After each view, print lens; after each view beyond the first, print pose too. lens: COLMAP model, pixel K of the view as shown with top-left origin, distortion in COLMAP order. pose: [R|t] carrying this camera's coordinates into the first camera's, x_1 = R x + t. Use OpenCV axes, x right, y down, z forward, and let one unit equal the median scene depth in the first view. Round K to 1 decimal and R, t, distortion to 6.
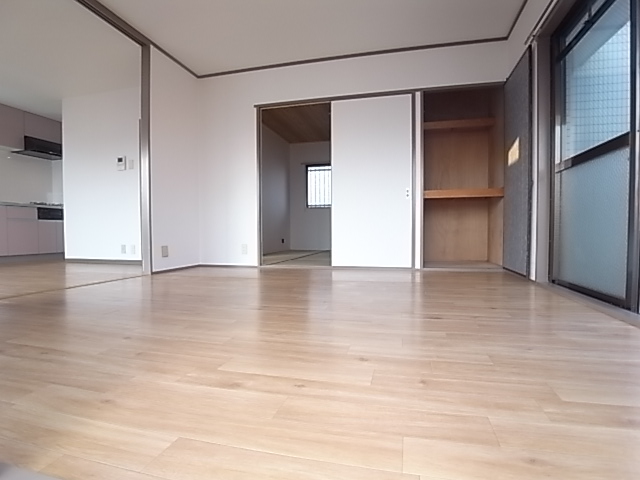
lens RADIAL K [[364.3, 0, 320.1], [0, 364.3, 233.7], [0, 0, 1]] dist [-0.003308, 0.000523]
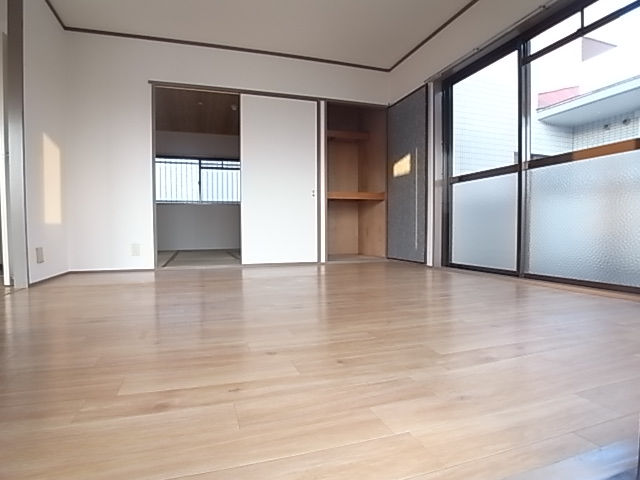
lens RADIAL K [[354.9, 0, 320.0], [0, 354.9, 240.0], [0, 0, 1]] dist [-0.002688, -0.000256]
pose [[0.860314, -0.016059, 0.509512, -0.287182], [0.004833, 0.999716, 0.023348, 0.002819], [-0.509742, -0.017624, 0.860147, 0.080667]]
